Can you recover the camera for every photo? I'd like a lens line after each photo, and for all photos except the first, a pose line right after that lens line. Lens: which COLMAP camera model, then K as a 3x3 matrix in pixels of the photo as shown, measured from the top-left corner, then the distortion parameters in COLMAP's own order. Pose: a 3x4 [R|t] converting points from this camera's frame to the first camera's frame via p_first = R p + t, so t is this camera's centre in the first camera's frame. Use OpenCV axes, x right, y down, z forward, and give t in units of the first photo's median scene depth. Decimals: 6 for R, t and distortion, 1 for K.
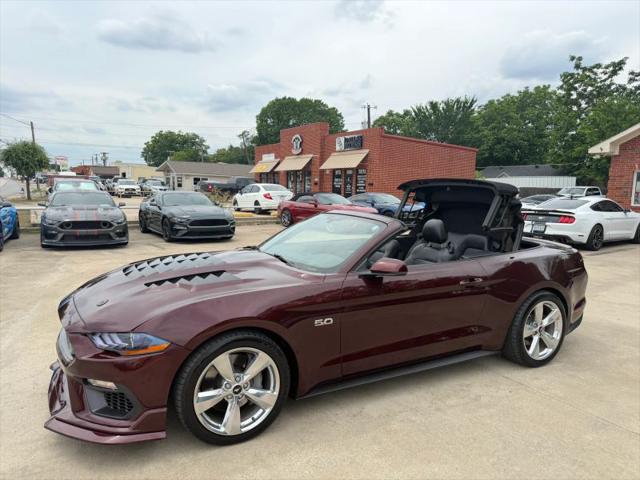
lens RADIAL K [[452.3, 0, 319.0], [0, 452.3, 248.3], [0, 0, 1]] dist [0.058263, -0.069569]
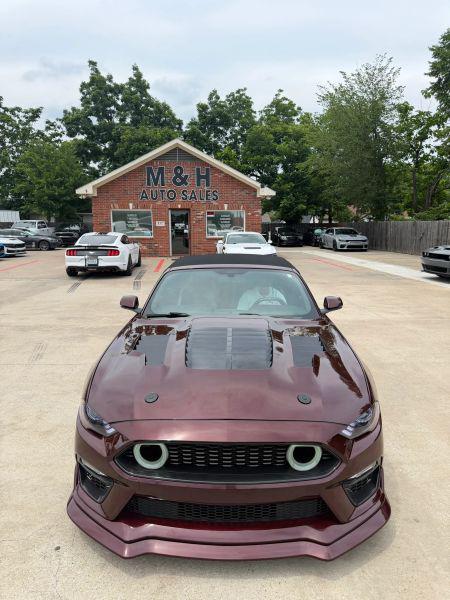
lens RADIAL K [[424.0, 0, 226.0], [0, 424.0, 300.9], [0, 0, 1]] dist [0.058263, -0.069569]
pose [[0.502804, -0.172675, 0.846978, -0.094090], [0.122361, 0.984196, 0.128011, -0.014597], [-0.855696, 0.039272, 0.515987, 0.054407]]
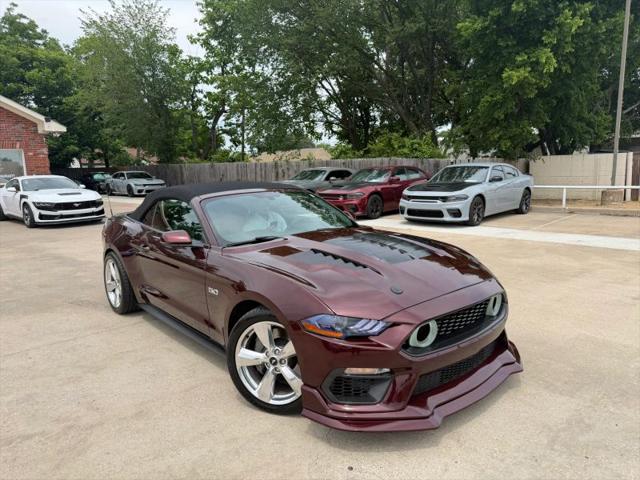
lens RADIAL K [[458.2, 0, 322.4], [0, 458.2, 235.7], [0, 0, 1]] dist [0.022324, -0.029711]
pose [[-0.205179, -0.160668, 0.965447, -0.115955], [0.144596, 0.970633, 0.192261, -0.018079], [-0.967984, 0.179048, -0.175922, 0.120611]]
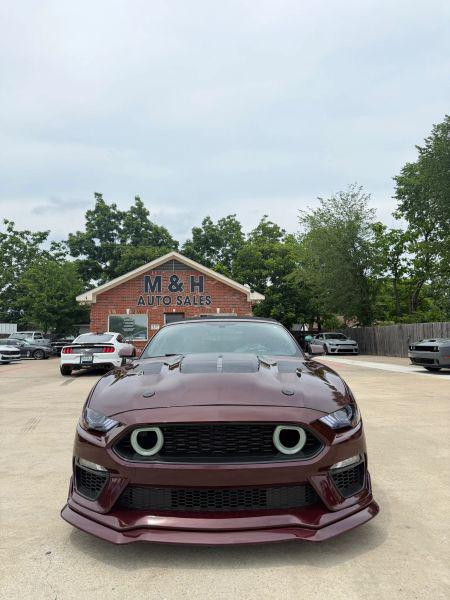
lens RADIAL K [[421.5, 0, 224.4], [0, 421.5, 297.6], [0, 0, 1]] dist [0.094276, -0.109263]
pose [[0.491963, 0.059874, 0.868555, -0.103699], [0.135971, 0.980106, -0.144580, 0.002733], [-0.859933, 0.189226, 0.474034, 0.050654]]
